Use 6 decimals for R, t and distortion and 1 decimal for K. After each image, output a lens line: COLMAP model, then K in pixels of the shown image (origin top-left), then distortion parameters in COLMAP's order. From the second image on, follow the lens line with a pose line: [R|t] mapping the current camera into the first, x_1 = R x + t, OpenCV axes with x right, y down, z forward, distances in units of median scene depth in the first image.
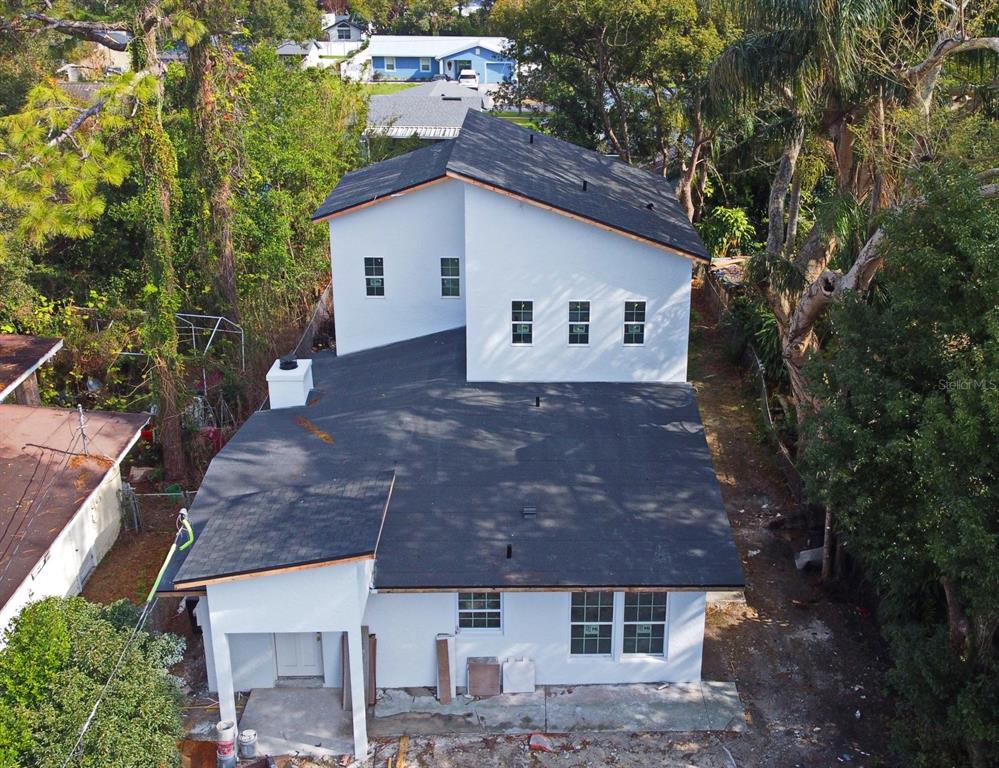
lens RADIAL K [[1083.2, 0, 577.3], [0, 1083.2, 262.4], [0, 0, 1]] dist [-0.006451, 0.000000]
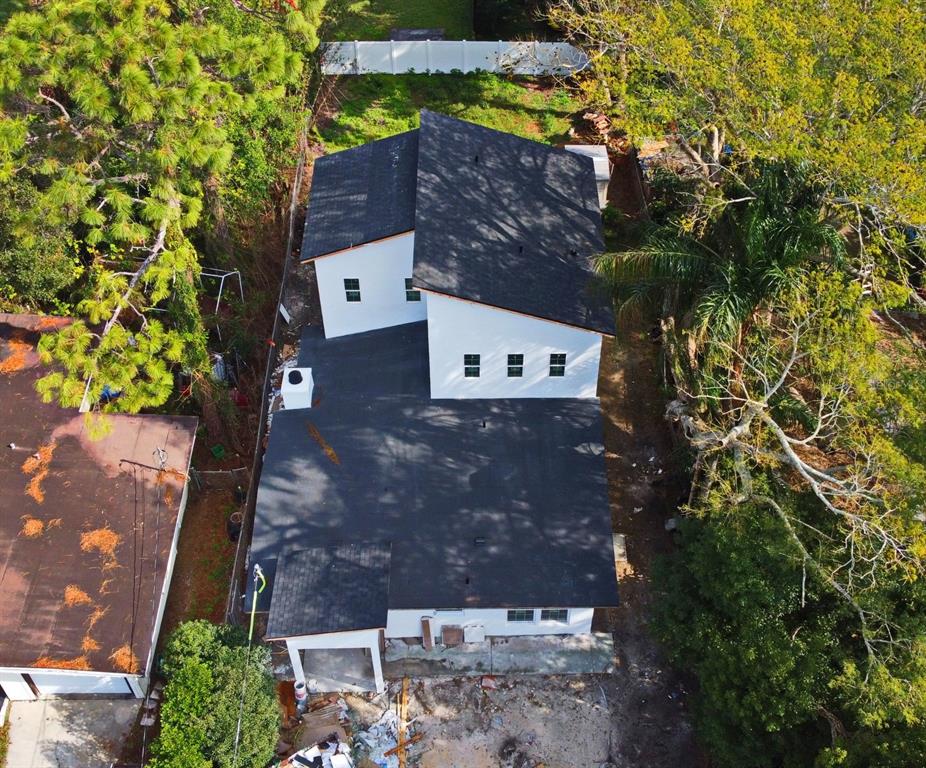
lens RADIAL K [[1124.0, 0, 503.0], [0, 1124.0, 373.7], [0, 0, 1]] dist [-0.001778, 0.000000]
pose [[0.999867, 0.009286, -0.013382, 0.005758], [-0.001609, 0.873858, 0.486179, -0.702916], [0.016209, -0.486093, 0.873757, -0.232838]]
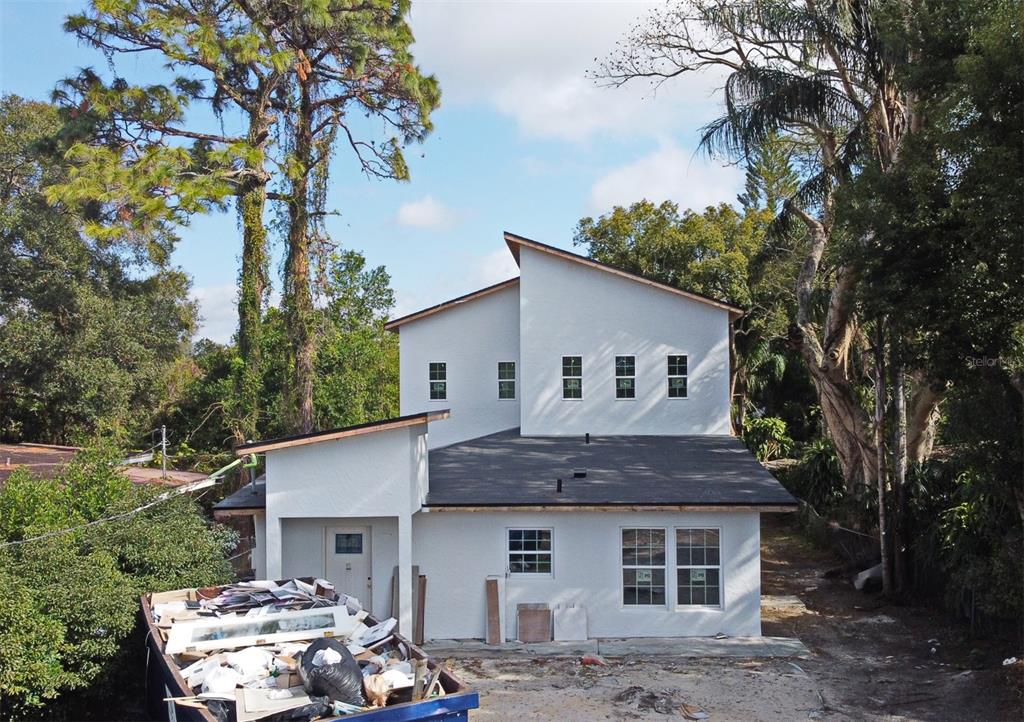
lens RADIAL K [[991.4, 0, 551.9], [0, 991.4, 350.1], [0, 0, 1]] dist [-0.000577, 0.000000]
pose [[0.996964, -0.029493, -0.072056, 0.000677], [0.003153, 0.940011, -0.341129, 0.427661], [0.077795, 0.339867, 0.937251, 0.078804]]
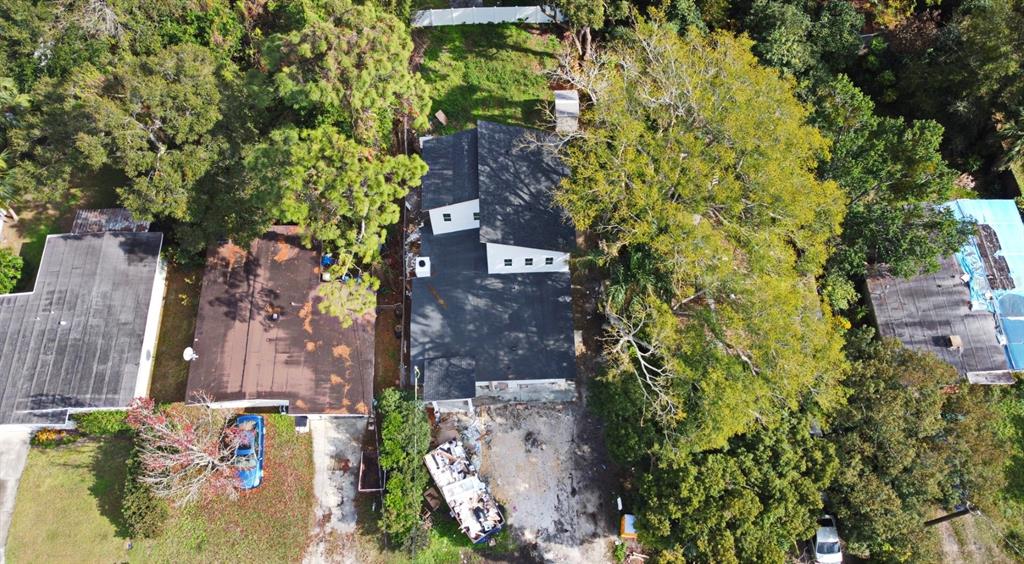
lens RADIAL K [[800.2, 0, 511.7], [0, 800.2, 285.3], [0, 0, 1]] dist [0.018732, -0.004497]
pose [[0.999702, -0.006326, -0.023581, 0.006186], [0.021475, 0.687340, 0.726018, -1.611024], [0.011616, -0.726308, 0.687271, -0.510196]]
